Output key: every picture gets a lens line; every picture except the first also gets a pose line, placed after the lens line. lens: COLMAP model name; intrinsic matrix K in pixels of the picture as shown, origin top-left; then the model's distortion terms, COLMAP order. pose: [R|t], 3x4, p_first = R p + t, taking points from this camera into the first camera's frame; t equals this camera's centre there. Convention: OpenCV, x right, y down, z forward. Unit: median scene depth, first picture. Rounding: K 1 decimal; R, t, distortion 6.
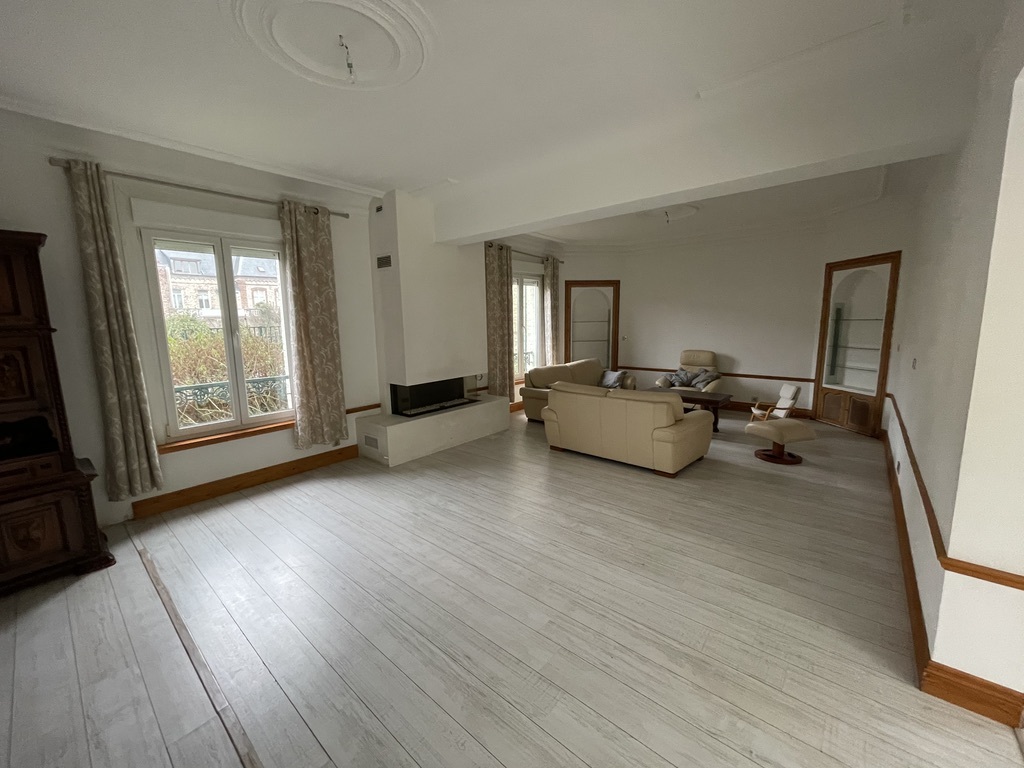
lens RADIAL K [[412.8, 0, 509.6], [0, 412.8, 381.1], [0, 0, 1]] dist [0.000094, 0.000315]
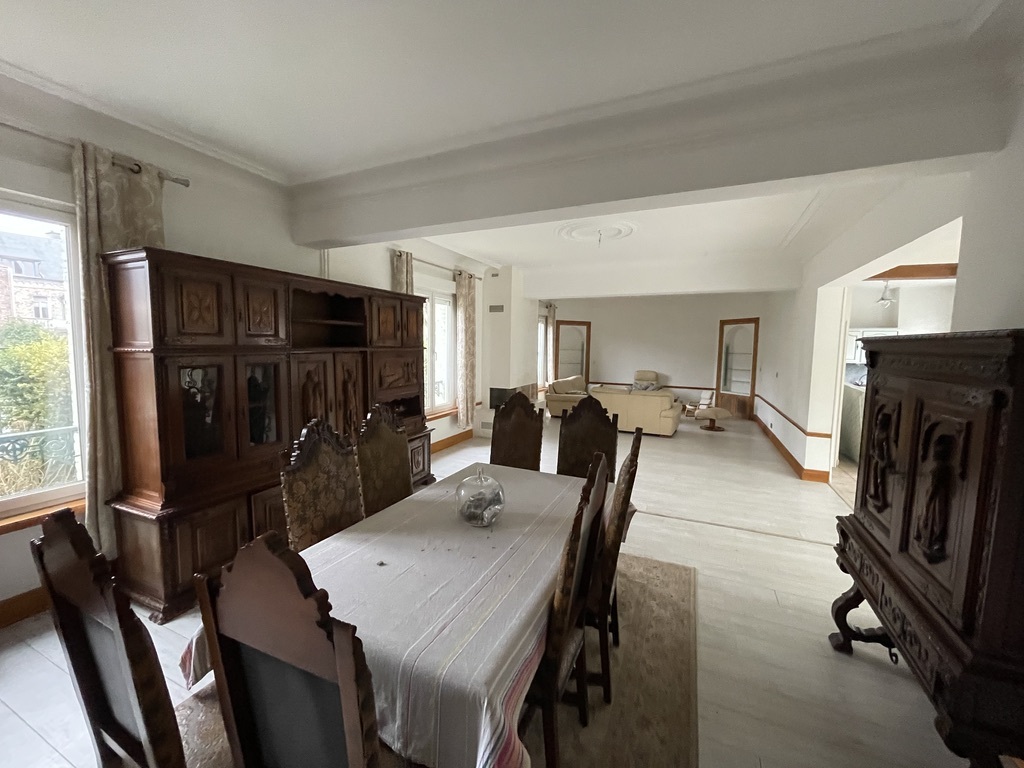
lens RADIAL K [[412.8, 0, 509.3], [0, 412.8, 382.7], [0, 0, 1]] dist [0.000094, 0.000315]
pose [[0.960331, 0.006399, 0.278788, -0.546767], [0.009359, 0.998434, -0.055154, 0.058985], [-0.278704, 0.055575, 0.958768, -0.380787]]
